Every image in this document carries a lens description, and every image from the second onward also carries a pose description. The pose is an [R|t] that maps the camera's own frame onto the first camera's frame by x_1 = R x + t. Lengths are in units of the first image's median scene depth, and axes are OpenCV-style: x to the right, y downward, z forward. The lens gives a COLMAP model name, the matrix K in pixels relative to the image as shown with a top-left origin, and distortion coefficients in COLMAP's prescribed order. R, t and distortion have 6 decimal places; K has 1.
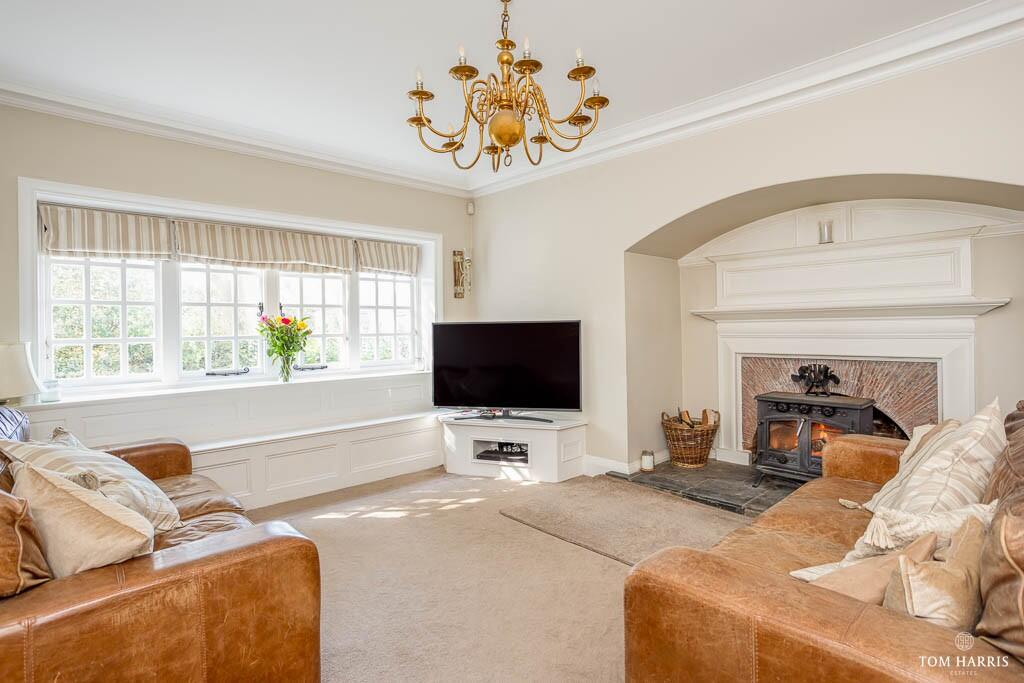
lens RADIAL K [[509.5, 0, 512.3], [0, 509.5, 336.5], [0, 0, 1]] dist [0.001843, 0.002166]
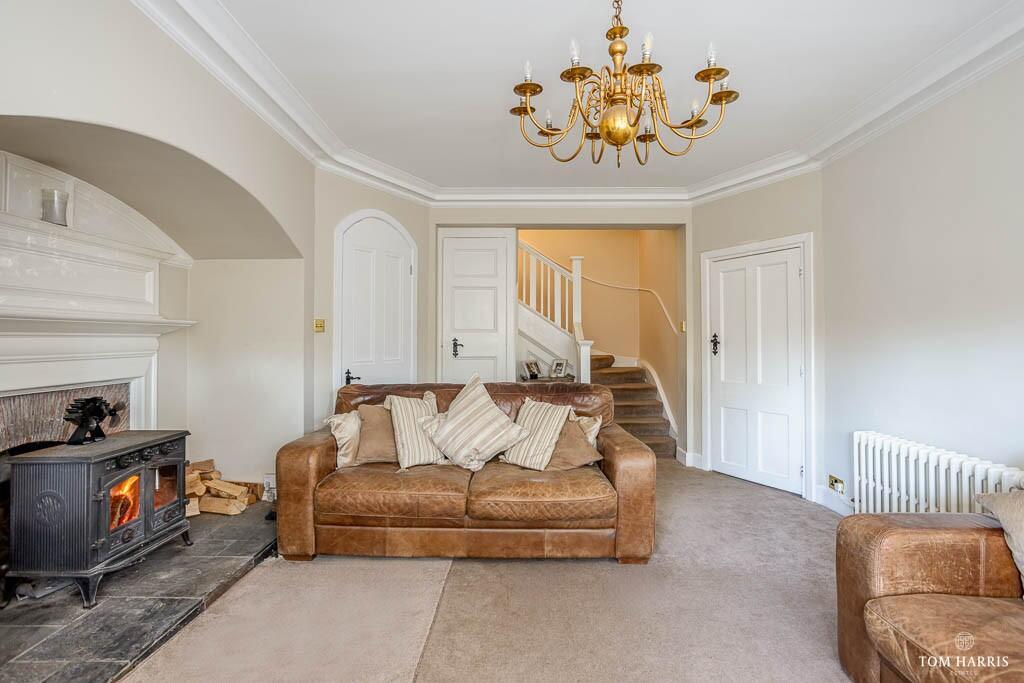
lens RADIAL K [[509.5, 0, 511.6], [0, 509.5, 336.8], [0, 0, 1]] dist [0.001843, 0.002166]
pose [[-0.715031, 0.012674, 0.698977, -0.337483], [0.014012, 0.999895, -0.003796, -0.020775], [-0.698952, 0.007080, -0.715134, 1.151793]]
